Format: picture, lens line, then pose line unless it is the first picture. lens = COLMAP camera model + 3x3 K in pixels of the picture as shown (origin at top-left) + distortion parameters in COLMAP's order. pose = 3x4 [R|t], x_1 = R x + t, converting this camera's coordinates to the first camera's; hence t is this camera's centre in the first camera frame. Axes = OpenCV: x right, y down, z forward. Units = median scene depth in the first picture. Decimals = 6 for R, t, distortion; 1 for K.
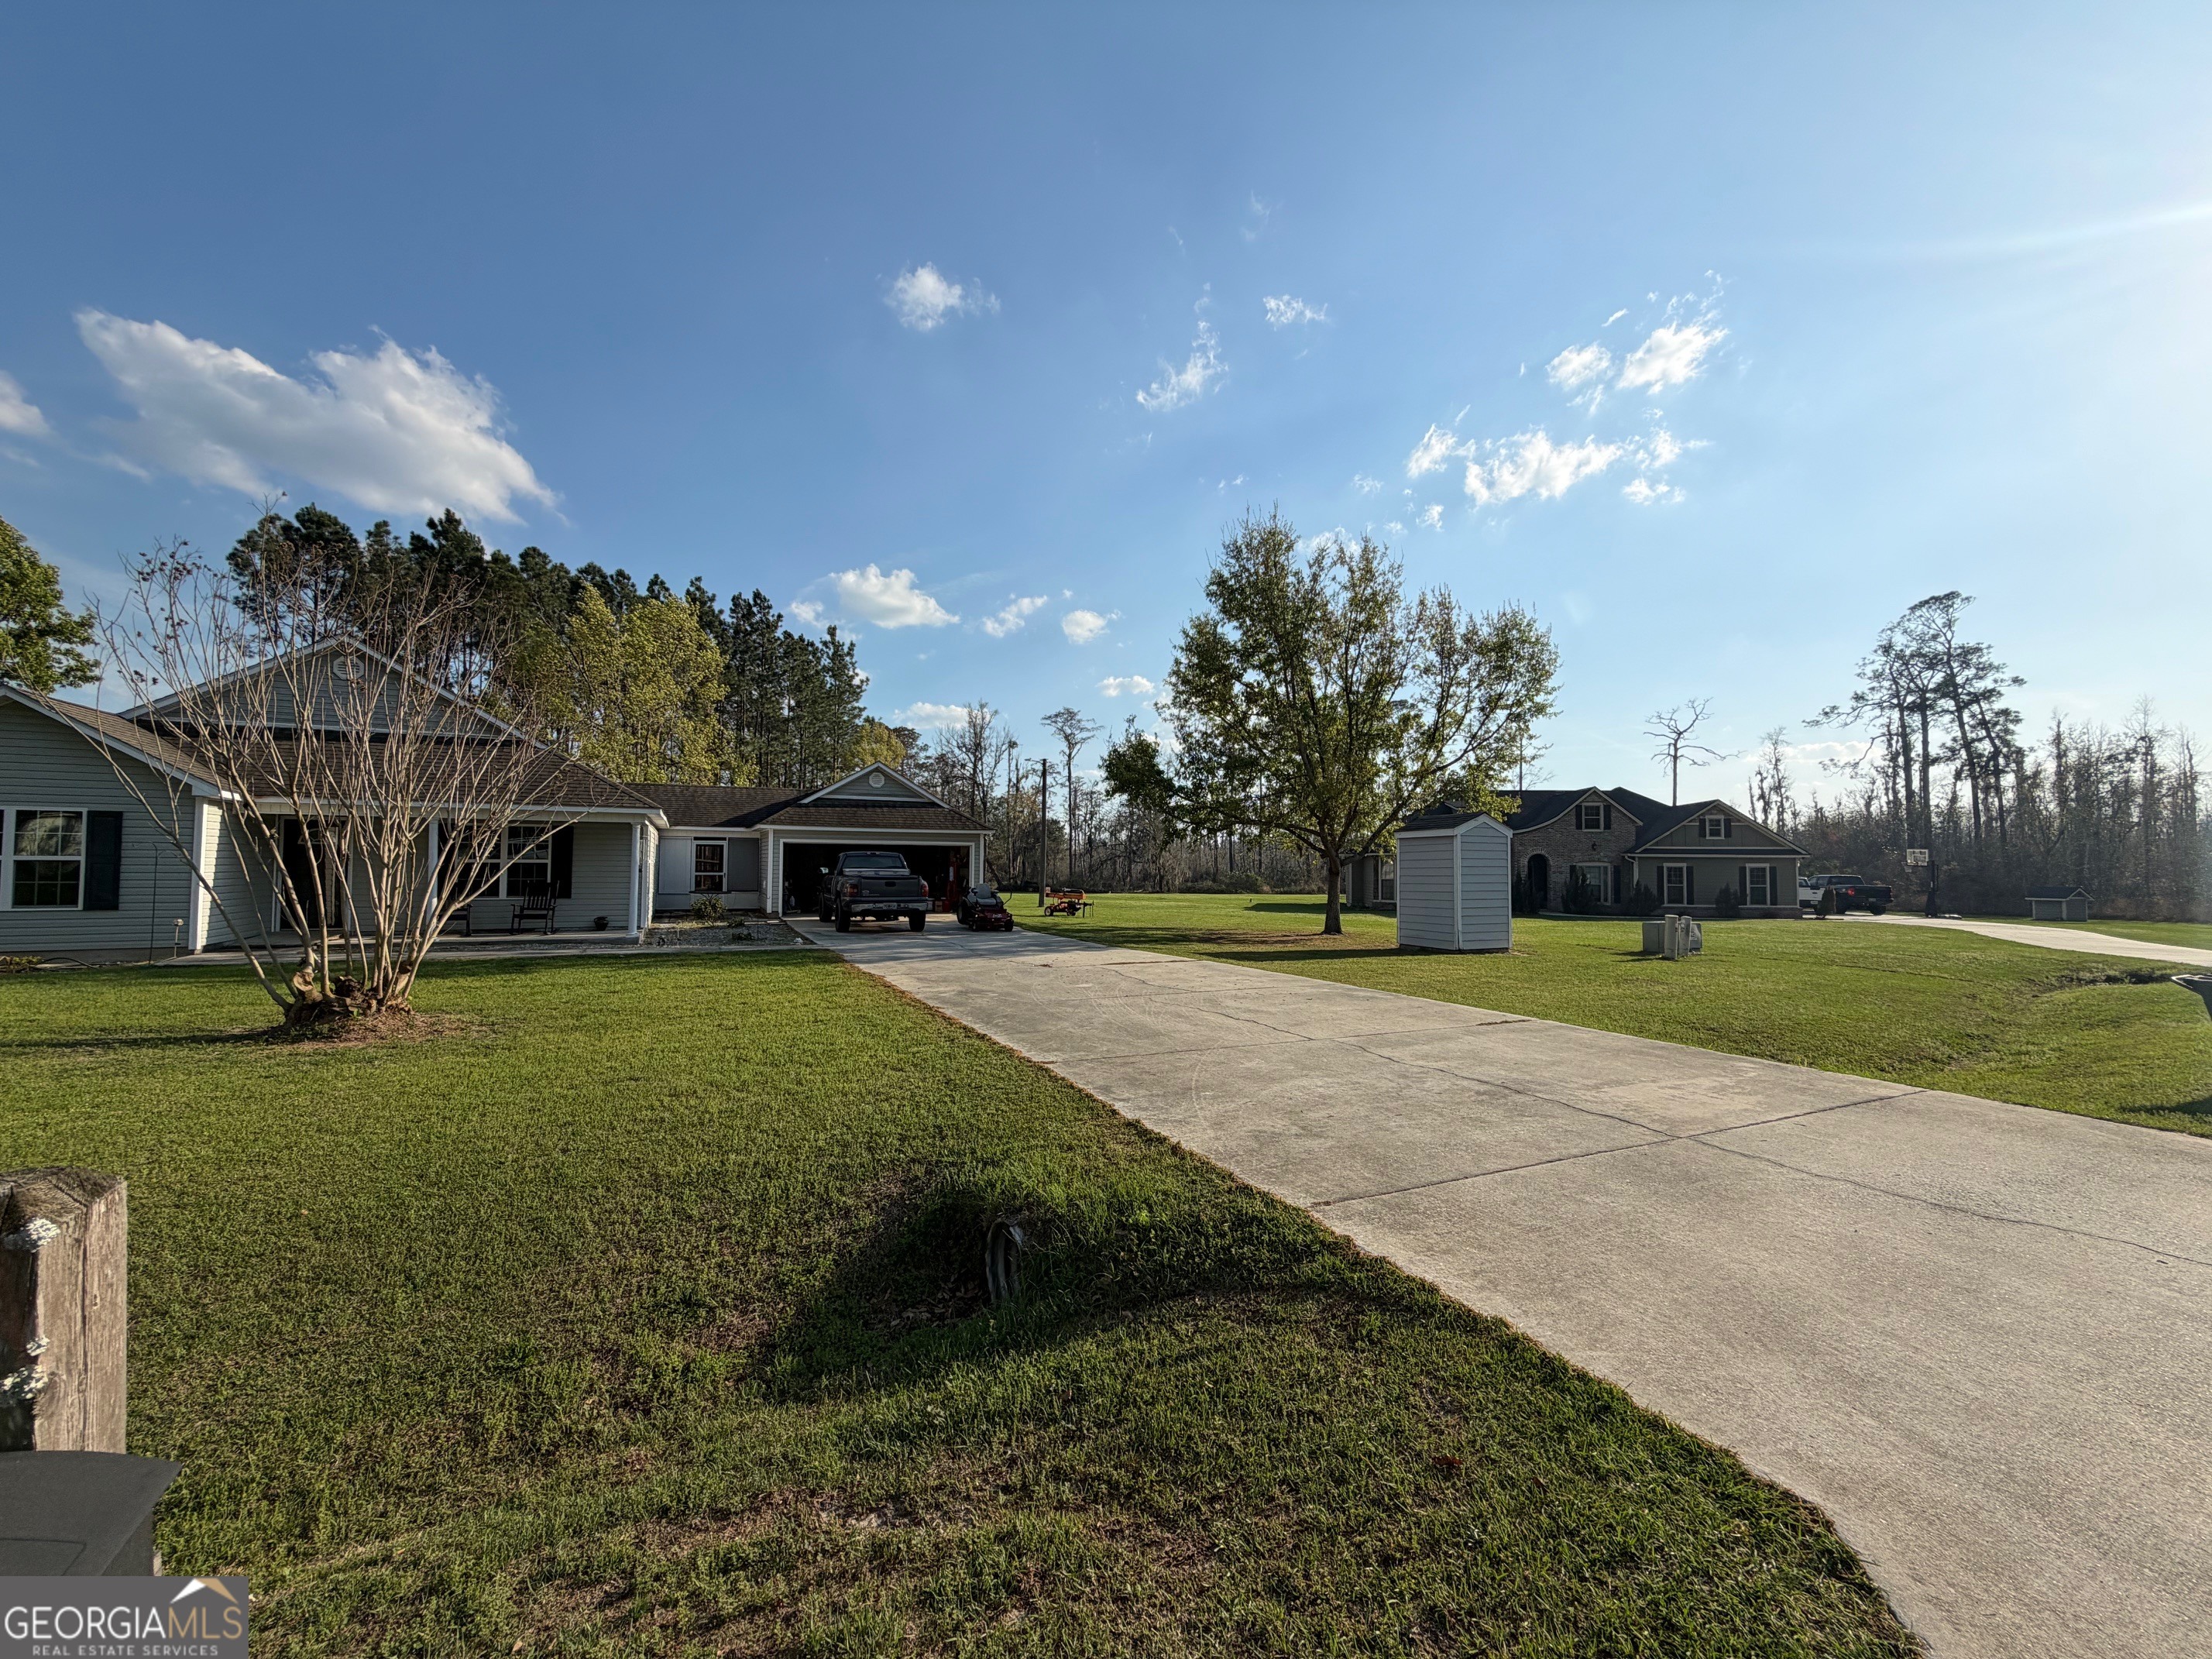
lens RADIAL K [[877.6, 0, 1099.4], [0, 877.6, 829.8], [0, 0, 1]] dist [-0.000397, 0.000336]
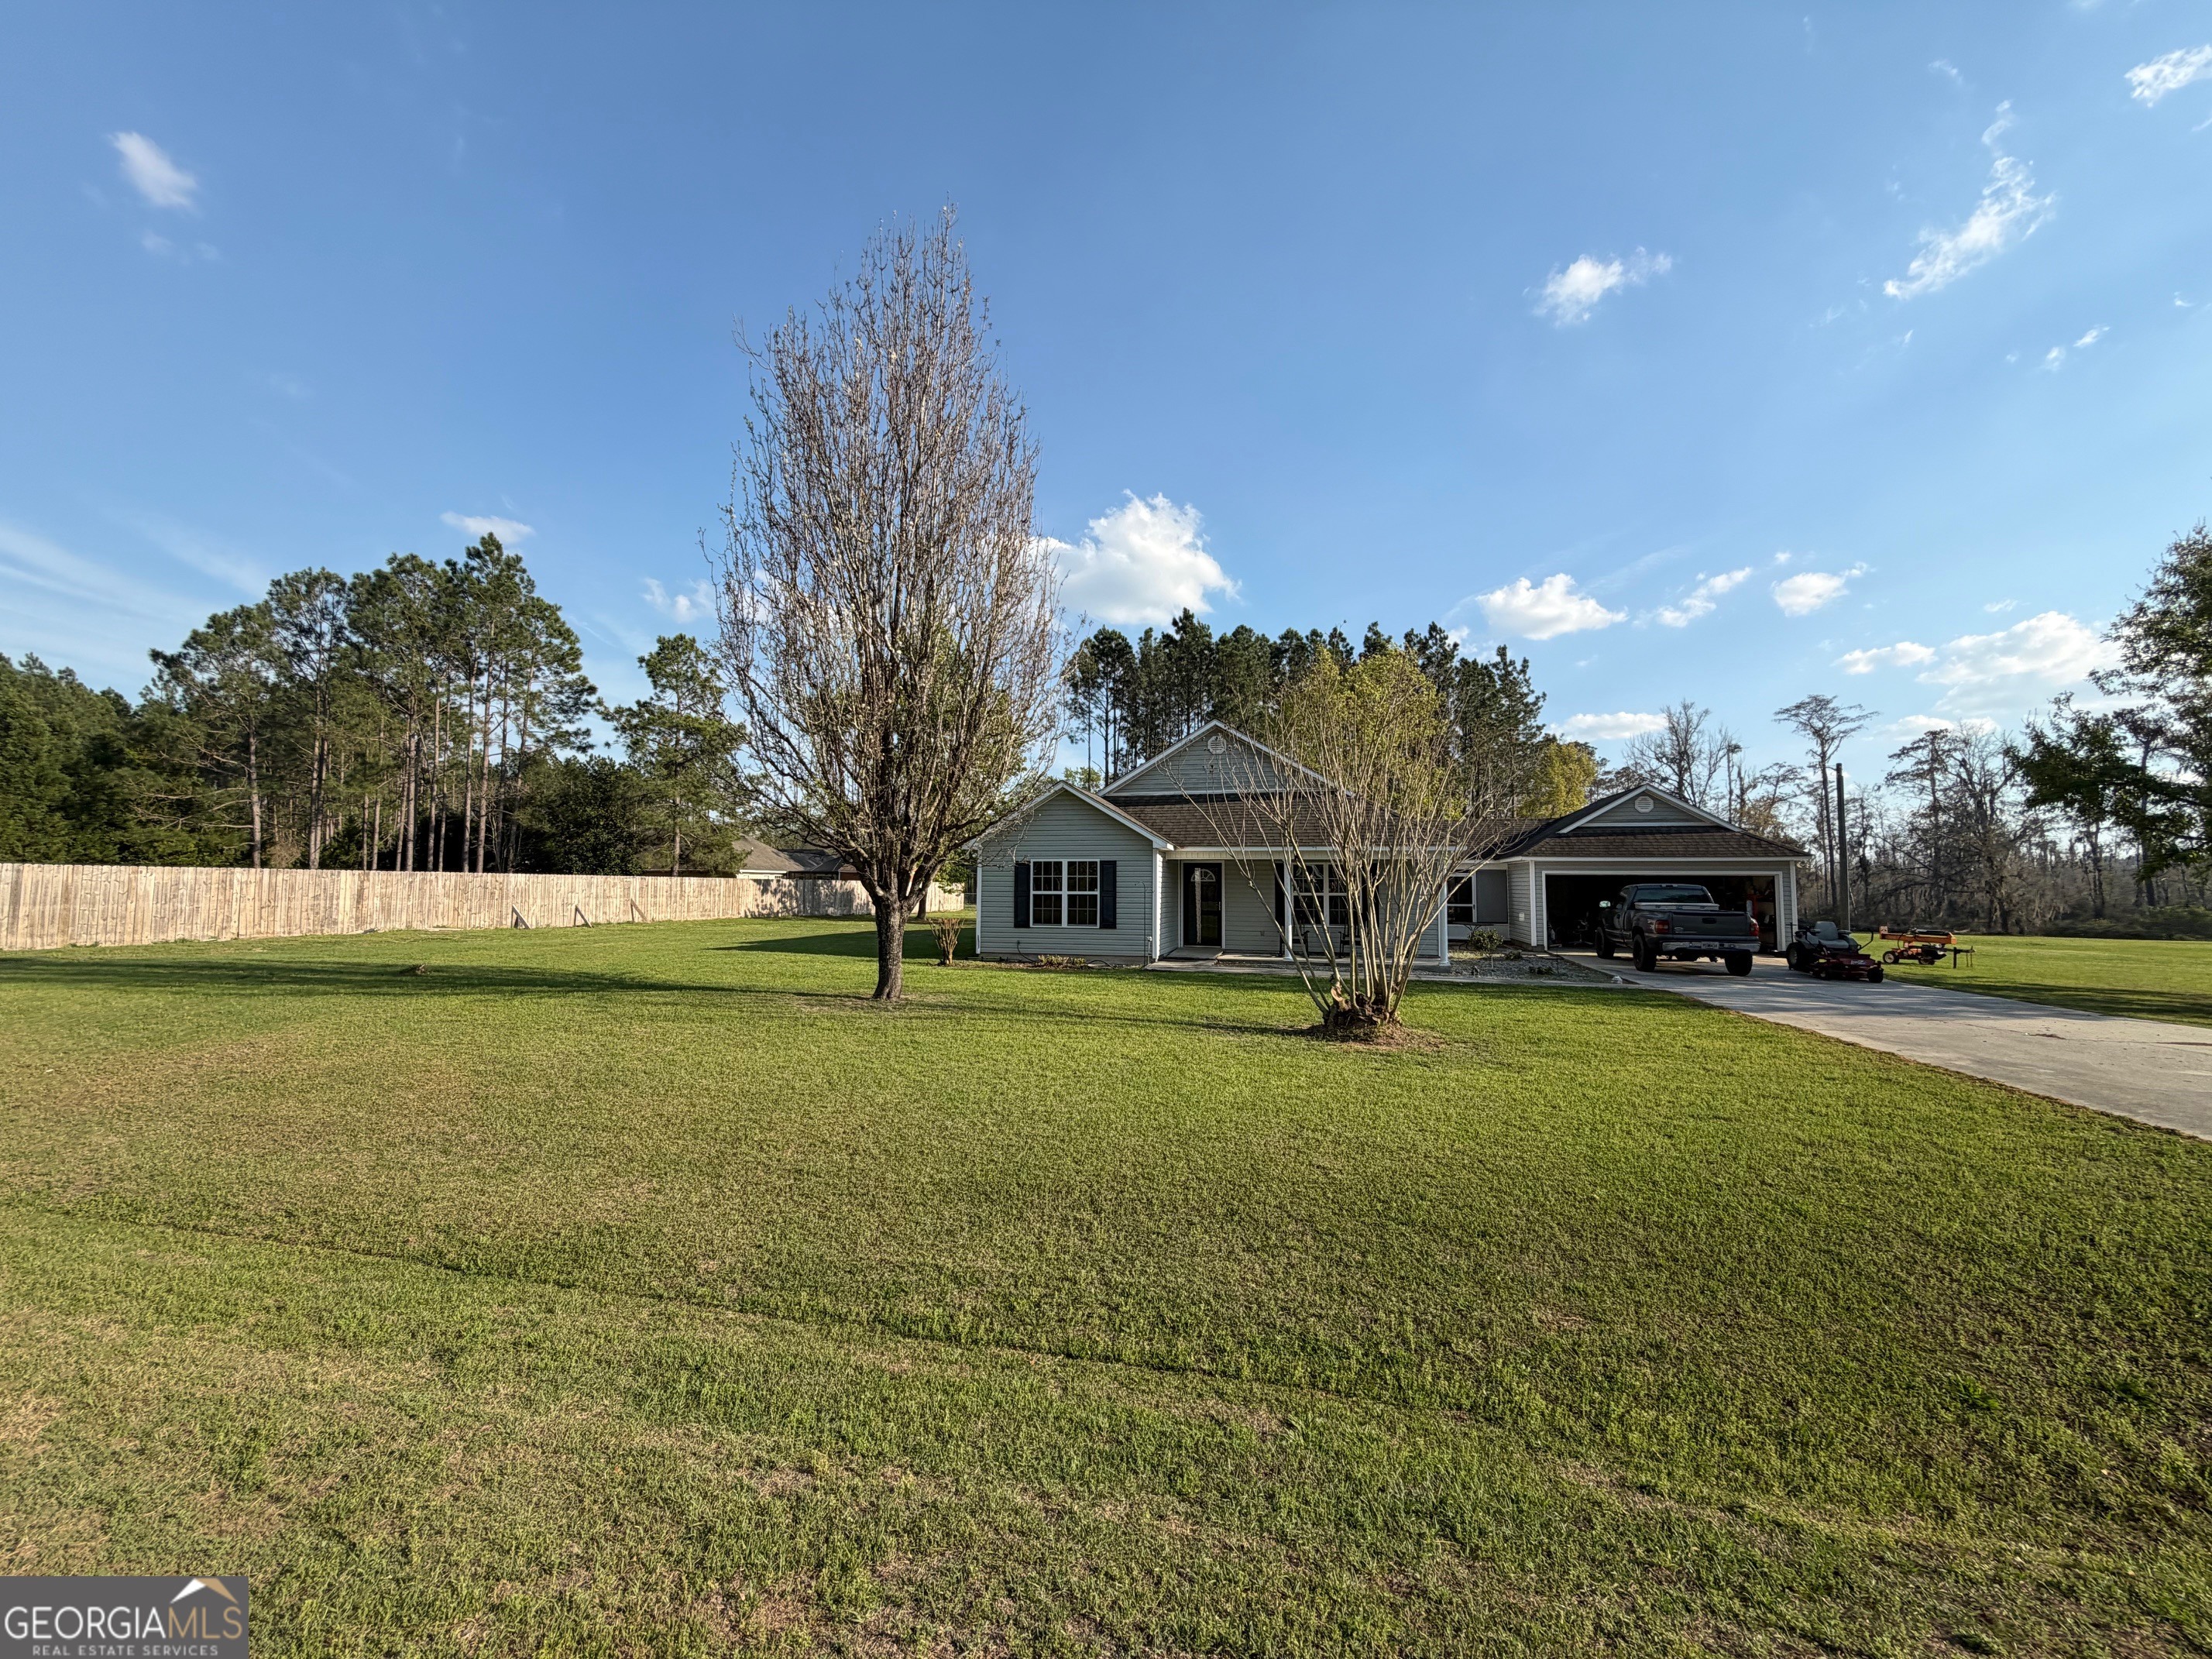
lens RADIAL K [[877.6, 0, 1099.4], [0, 877.6, 829.8], [0, 0, 1]] dist [-0.000397, 0.000336]
pose [[0.761991, -0.044620, -0.646048, -0.094541], [0.024119, 0.998887, -0.040542, -0.006777], [0.647138, 0.015310, 0.762219, -0.060257]]
